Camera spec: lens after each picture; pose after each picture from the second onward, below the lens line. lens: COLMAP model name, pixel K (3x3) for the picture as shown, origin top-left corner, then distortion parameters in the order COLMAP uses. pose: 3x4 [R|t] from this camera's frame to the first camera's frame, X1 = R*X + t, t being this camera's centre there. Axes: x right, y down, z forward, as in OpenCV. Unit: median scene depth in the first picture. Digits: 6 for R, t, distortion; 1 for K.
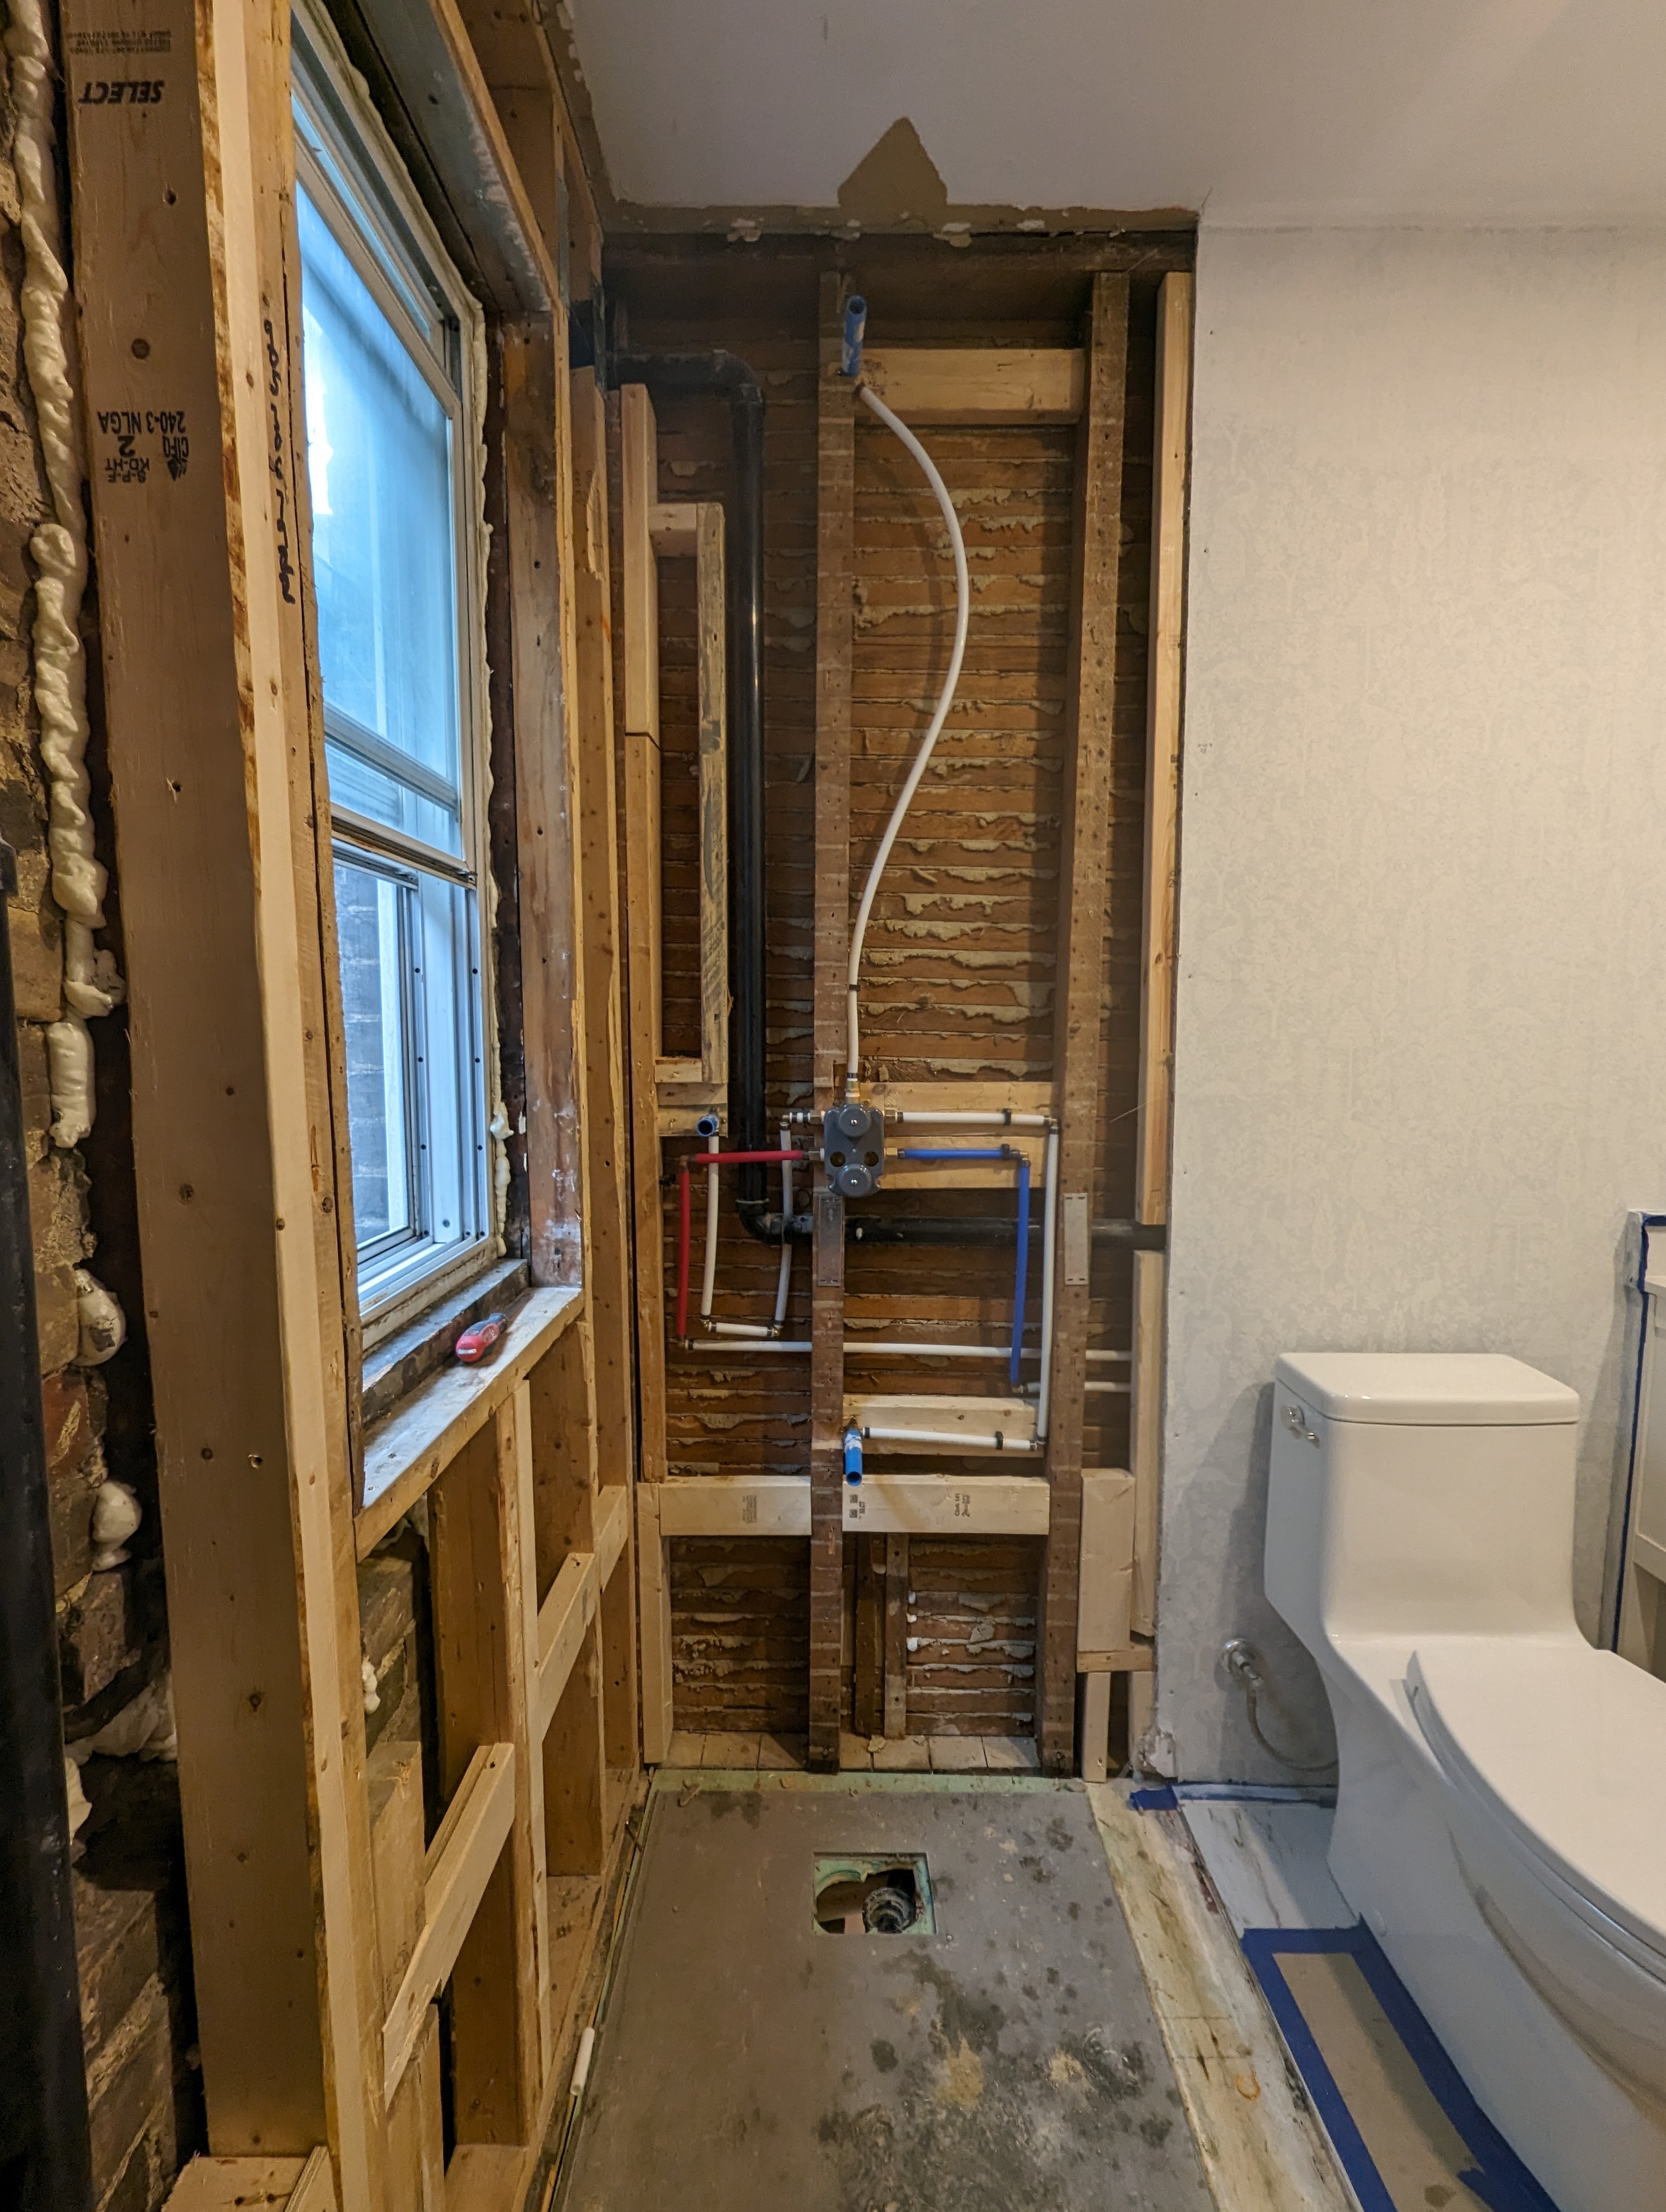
lens RADIAL K [[919.1, 0, 820.9], [0, 919.1, 1117.4], [0, 0, 1]] dist [0.000882, 0.000078]
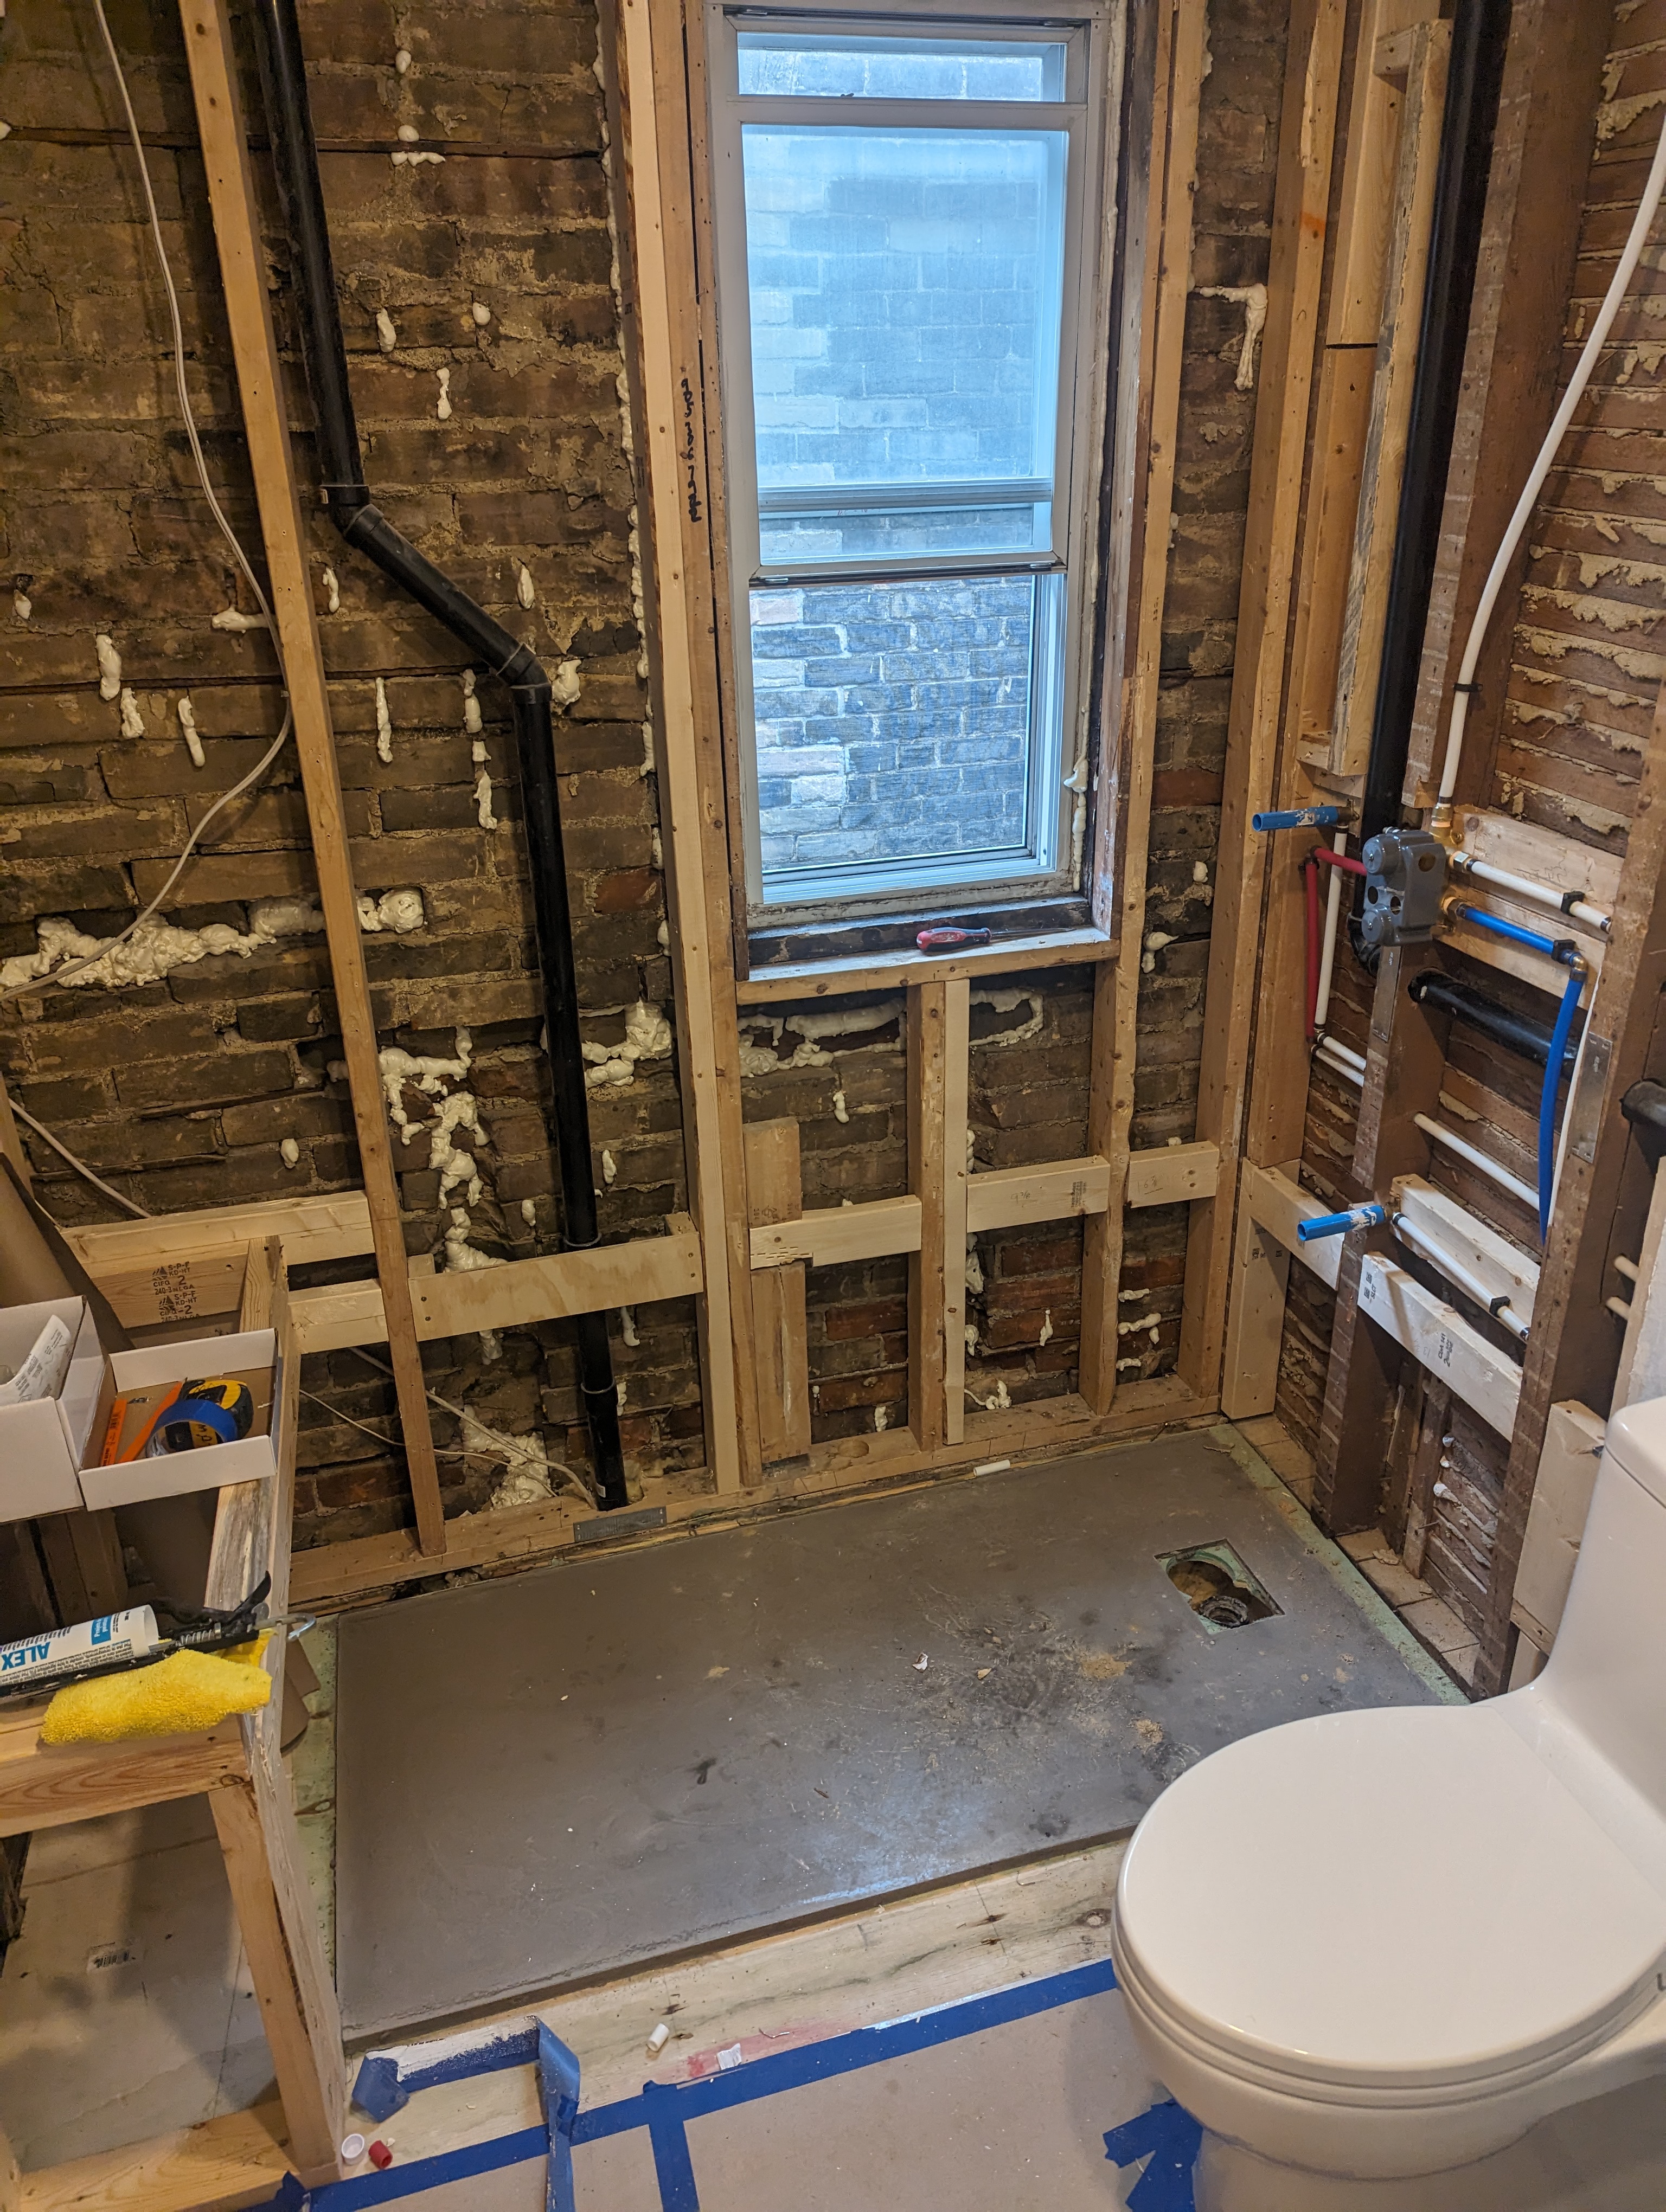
lens RADIAL K [[1552.2, 0, 851.9], [0, 1552.2, 1093.1], [0, 0, 1]] dist [0.081524, -0.072505]
pose [[0.298895, 0.385215, -0.873082, 1.189659], [-0.076290, 0.921623, 0.380514, -0.294936], [0.951232, -0.047126, 0.304856, 0.086664]]
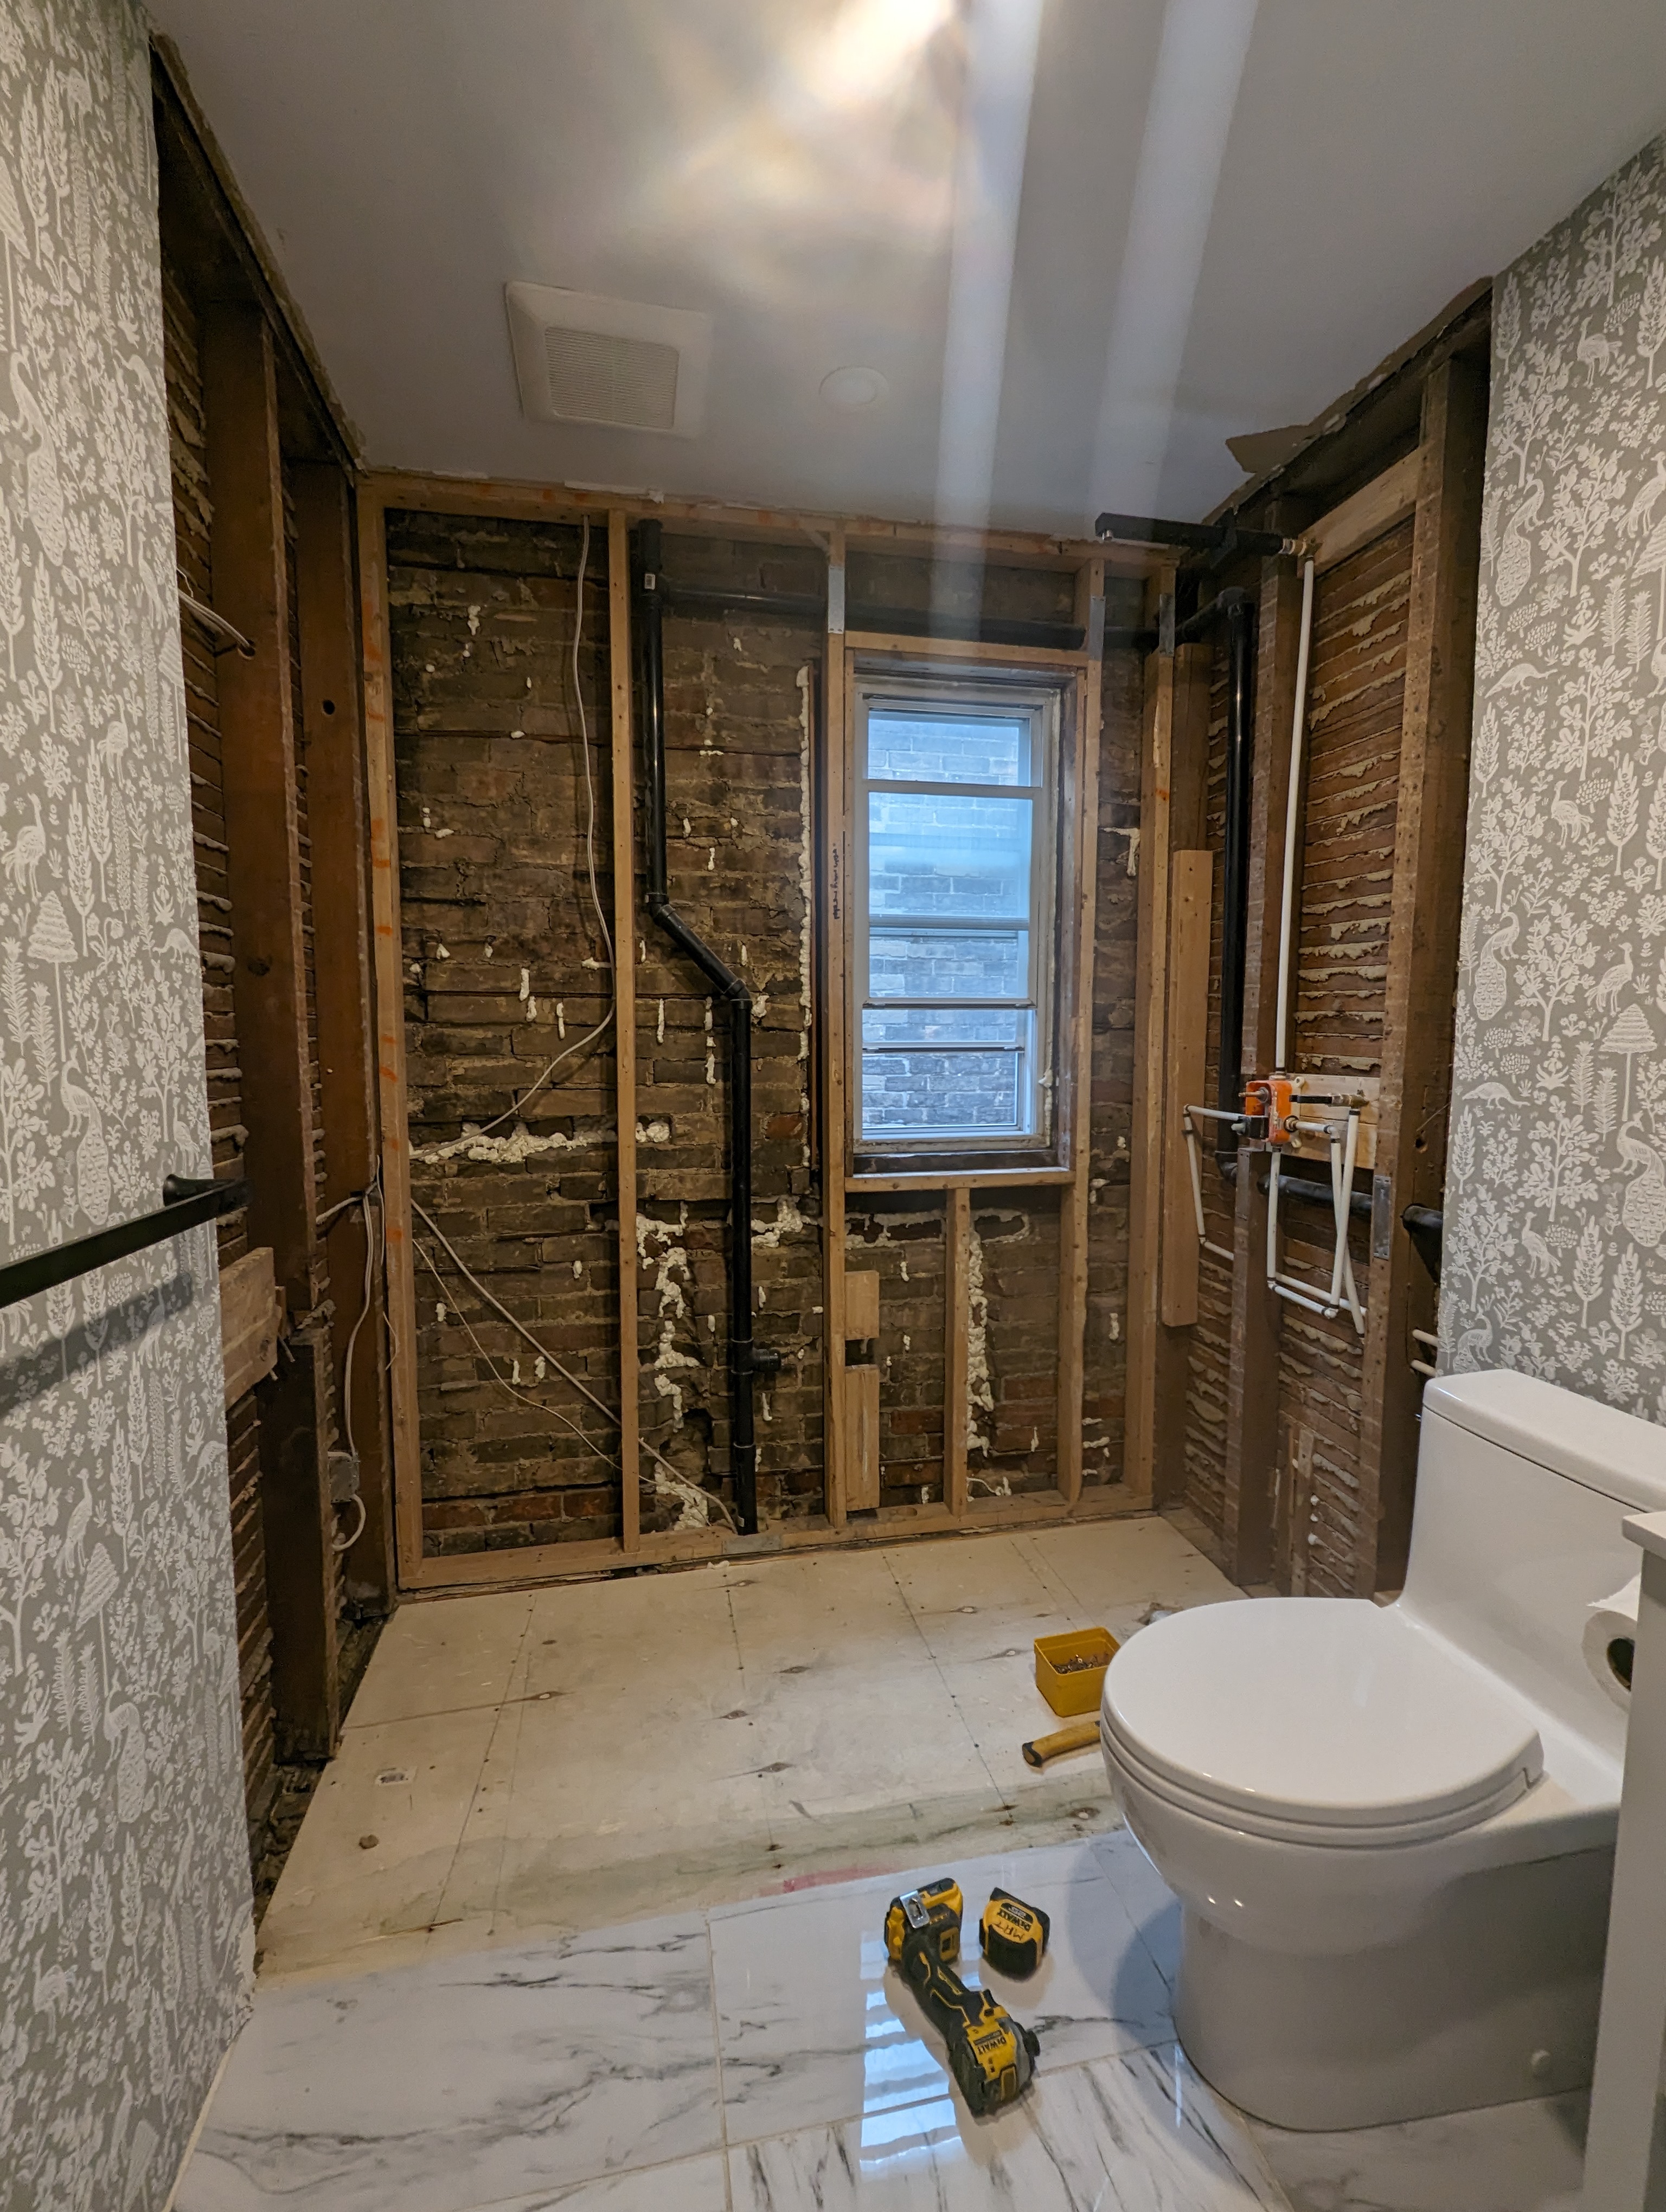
lens RADIAL K [[919.1, 0, 820.9], [0, 919.1, 1117.4], [0, 0, 1]] dist [0.000882, 0.000078]
pose [[0.208342, 0.087989, -0.974090, 1.249134], [-0.093004, 0.993214, 0.069824, -0.004488], [0.973624, 0.076047, 0.215112, 0.074188]]
